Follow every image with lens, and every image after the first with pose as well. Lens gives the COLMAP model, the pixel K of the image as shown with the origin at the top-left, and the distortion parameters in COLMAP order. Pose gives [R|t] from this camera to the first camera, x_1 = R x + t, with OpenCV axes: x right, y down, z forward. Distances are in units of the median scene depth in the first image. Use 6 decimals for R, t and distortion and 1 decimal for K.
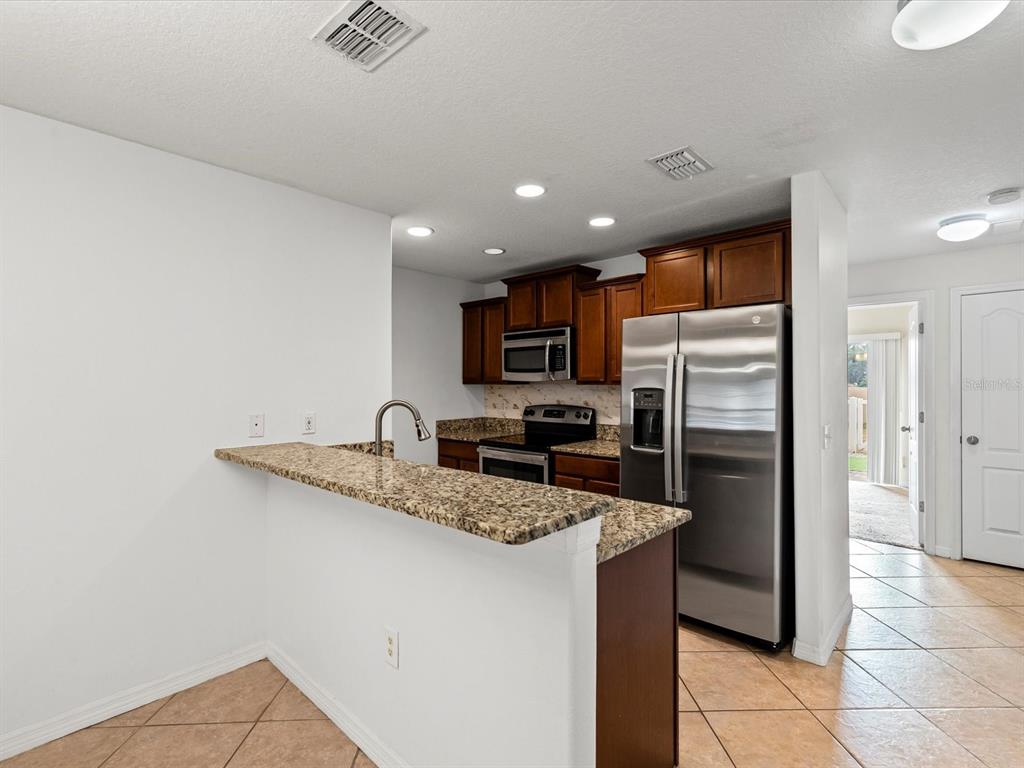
lens RADIAL K [[492.5, 0, 500.9], [0, 492.5, 382.8], [0, 0, 1]] dist [0.002570, 0.000664]
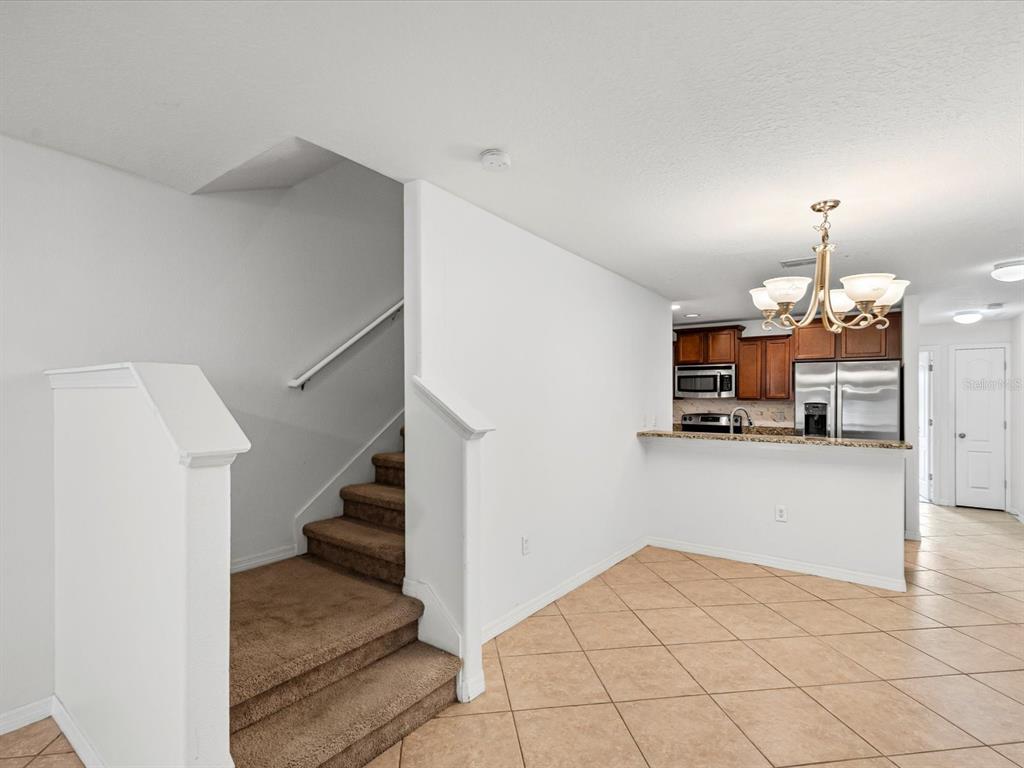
lens RADIAL K [[511.5, 0, 485.5], [0, 511.5, 394.2], [0, 0, 1]] dist [-0.001445, 0.000074]
pose [[0.994365, 0.011487, 0.105382, -0.829210], [-0.011046, 0.999928, -0.004762, 0.000809], [-0.105429, 0.003571, 0.994420, -0.552440]]
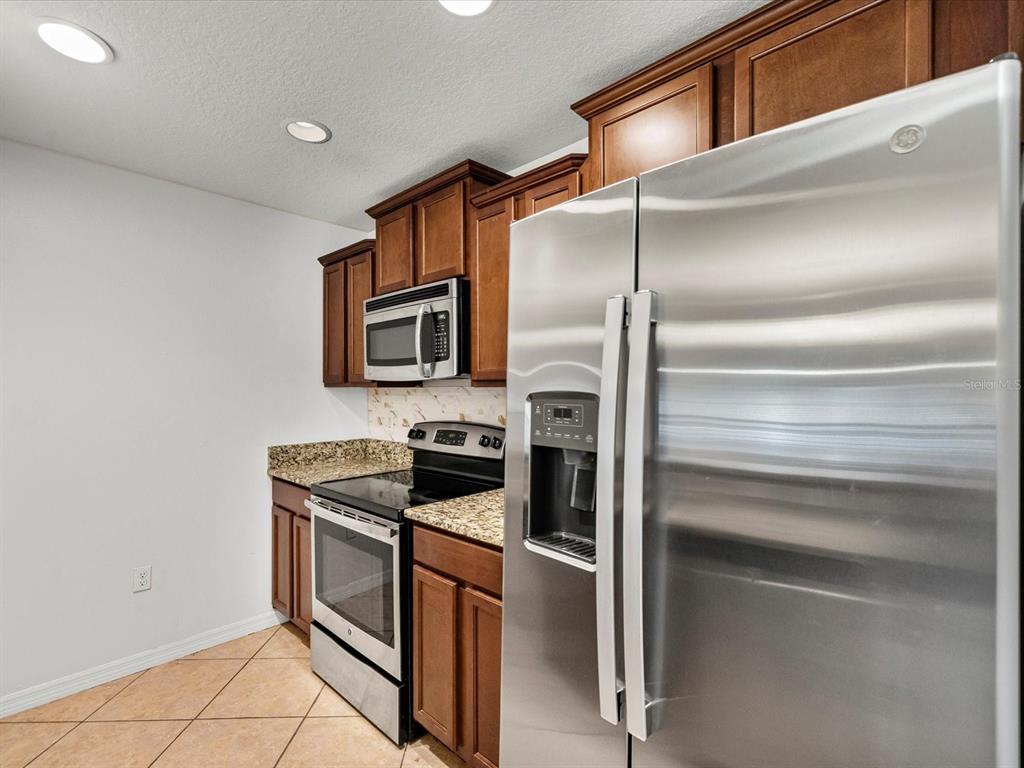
lens RADIAL K [[486.2, 0, 506.3], [0, 486.2, 390.3], [0, 0, 1]] dist [0.008337, 0.000143]
pose [[0.999998, 0.000781, -0.001609, 0.193980], [-0.000776, 0.999994, 0.003229, 0.005955], [0.001612, -0.003228, 0.999993, 0.473098]]
